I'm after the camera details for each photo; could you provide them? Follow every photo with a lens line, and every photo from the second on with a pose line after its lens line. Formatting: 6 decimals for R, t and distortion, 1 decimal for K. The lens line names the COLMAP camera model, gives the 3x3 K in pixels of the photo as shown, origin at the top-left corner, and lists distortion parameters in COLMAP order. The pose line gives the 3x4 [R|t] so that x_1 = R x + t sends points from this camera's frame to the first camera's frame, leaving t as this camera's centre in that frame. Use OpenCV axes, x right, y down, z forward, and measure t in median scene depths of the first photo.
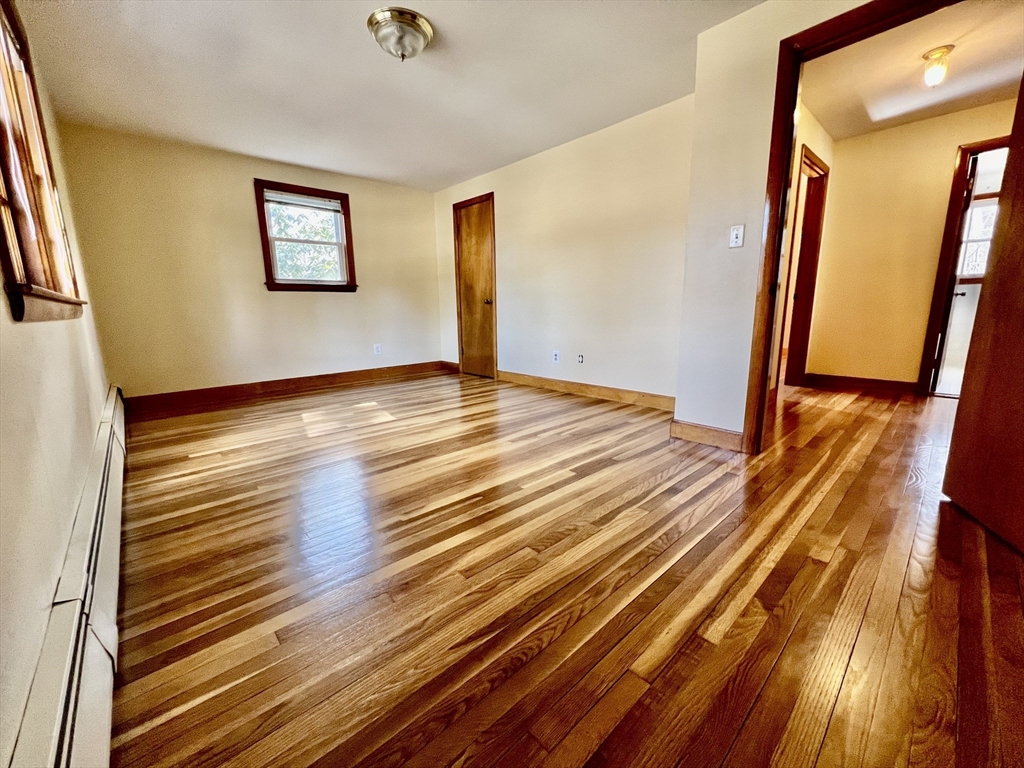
lens RADIAL K [[408.8, 0, 508.3], [0, 408.8, 384.1], [0, 0, 1]] dist [0.000120, -0.000122]
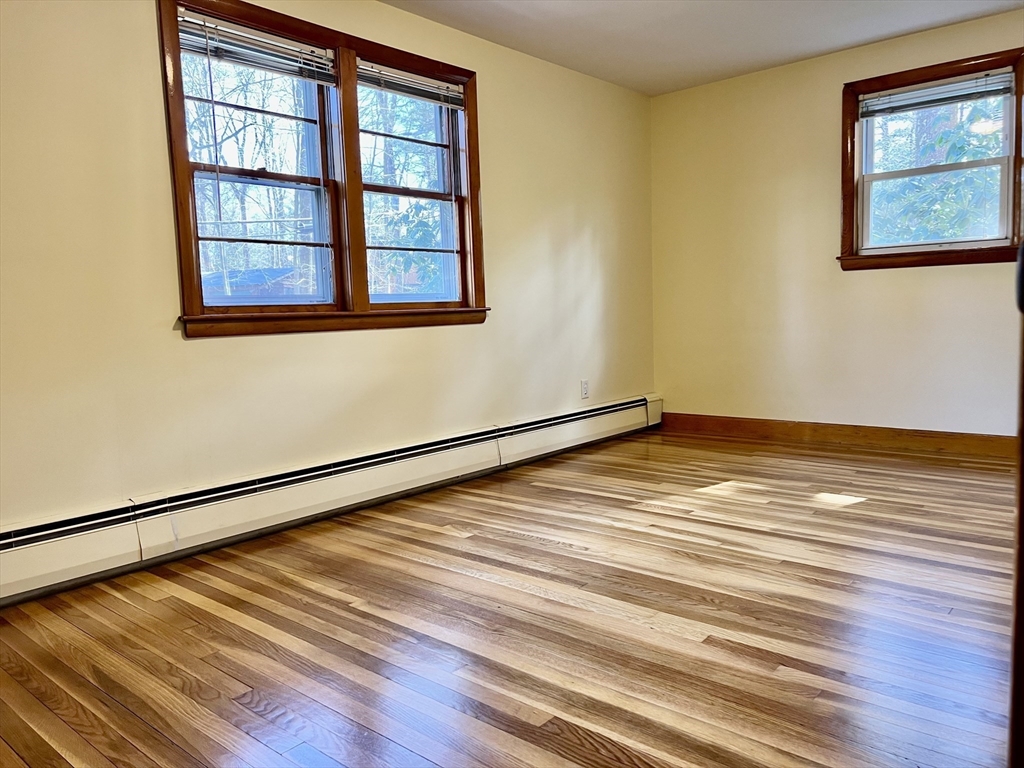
lens RADIAL K [[768.6, 0, 516.0], [0, 768.6, 385.2], [0, 0, 1]] dist [0.074285, -0.105362]
pose [[0.122966, 0.111395, -0.986139, 0.617807], [-0.150750, 0.984246, 0.092383, -0.133367], [0.980894, 0.137300, 0.137821, 0.555018]]
